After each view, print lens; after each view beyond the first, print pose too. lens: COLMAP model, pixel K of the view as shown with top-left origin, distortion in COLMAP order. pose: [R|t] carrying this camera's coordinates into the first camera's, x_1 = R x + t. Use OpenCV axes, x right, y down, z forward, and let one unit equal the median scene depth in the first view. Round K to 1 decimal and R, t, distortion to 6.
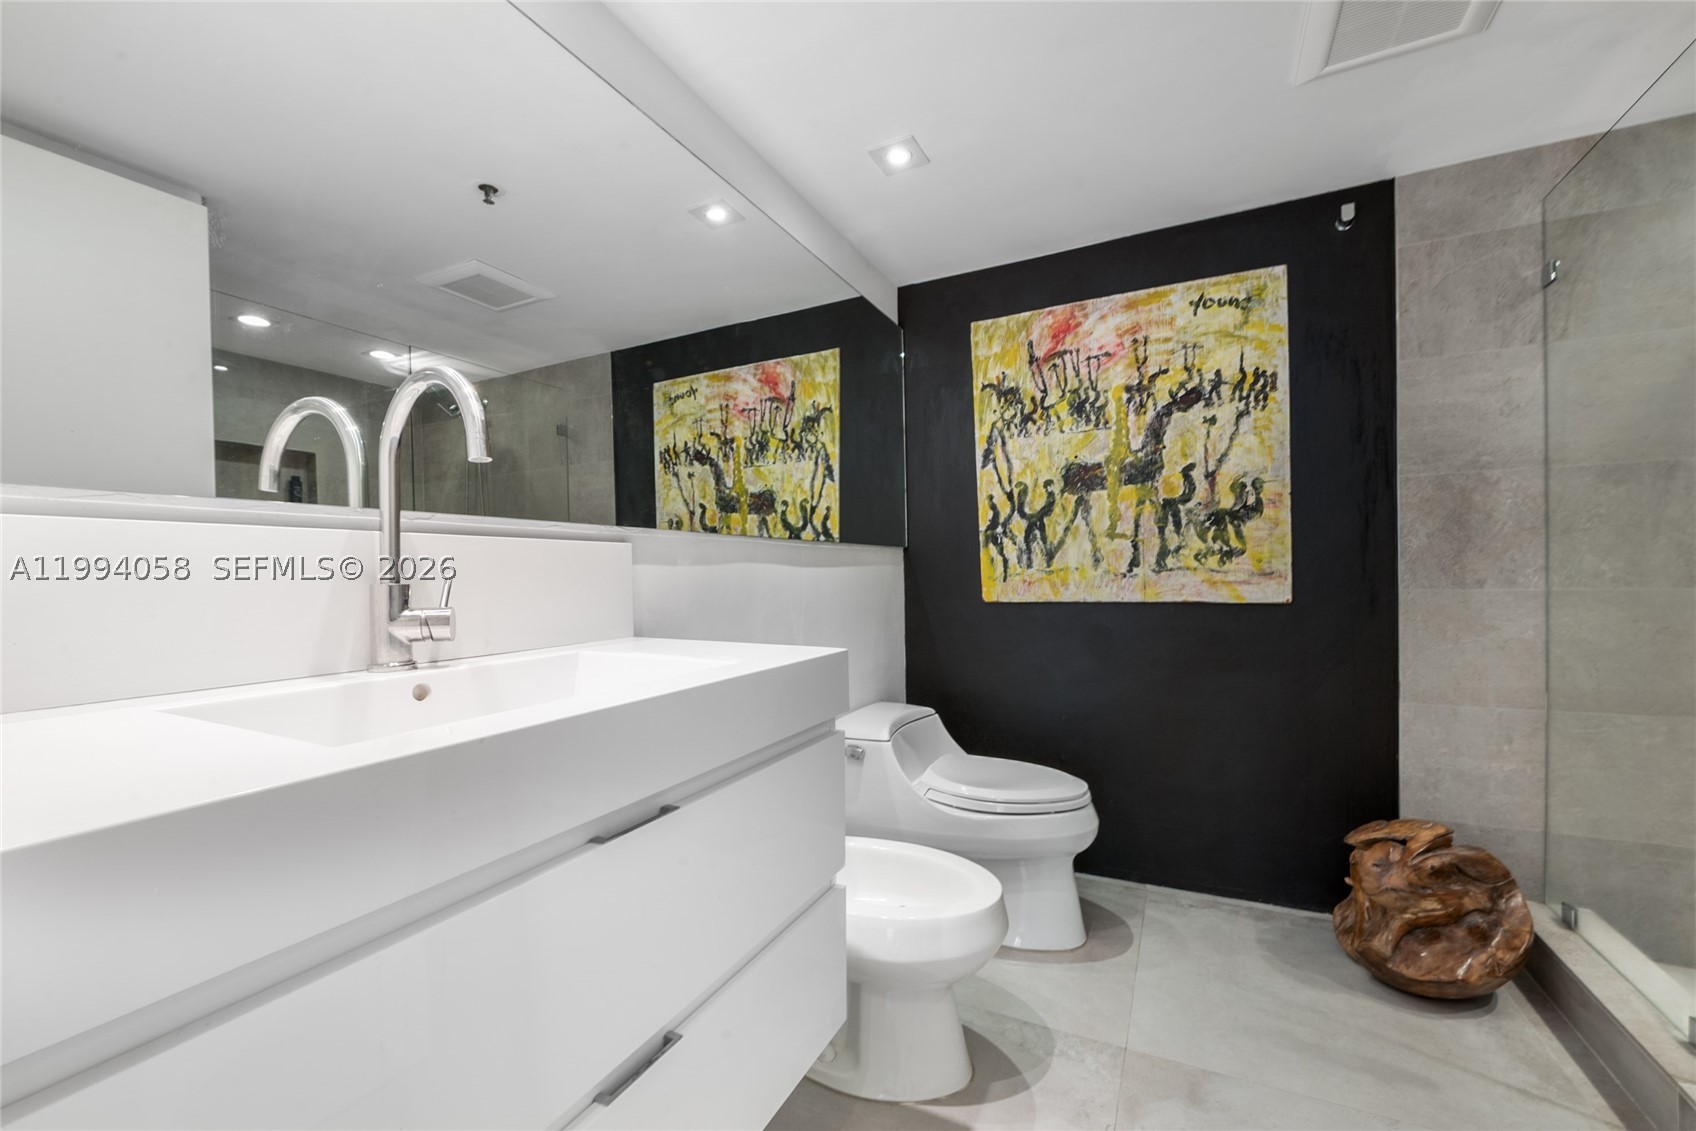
lens RADIAL K [[679.9, 0, 841.6], [0, 679.9, 572.5], [0, 0, 1]] dist [-0.010861, -0.000769]
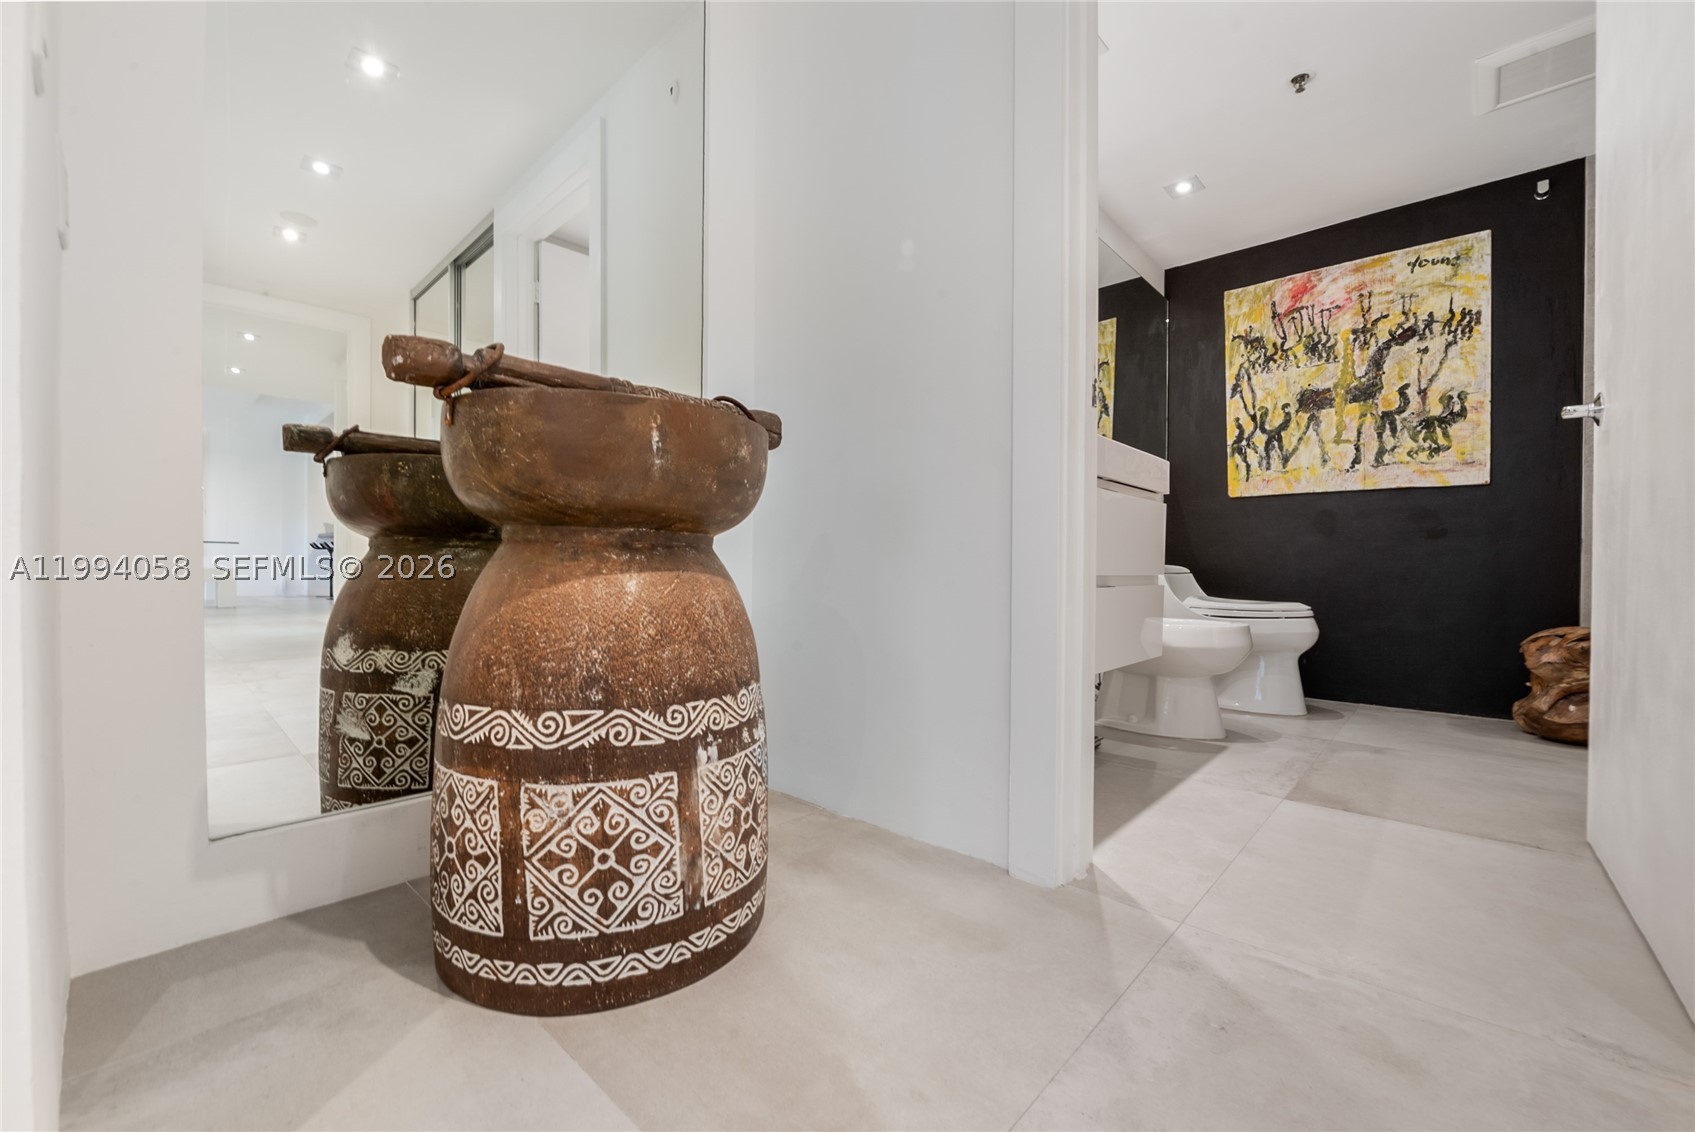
lens RADIAL K [[679.5, 0, 848.8], [0, 679.5, 565.0], [0, 0, 1]] dist [-0.010861, -0.000769]
pose [[0.962878, 0.026901, -0.268595, -0.172539], [-0.026125, 0.999638, 0.006463, 0.210813], [0.268671, 0.000794, 0.963232, -0.560626]]
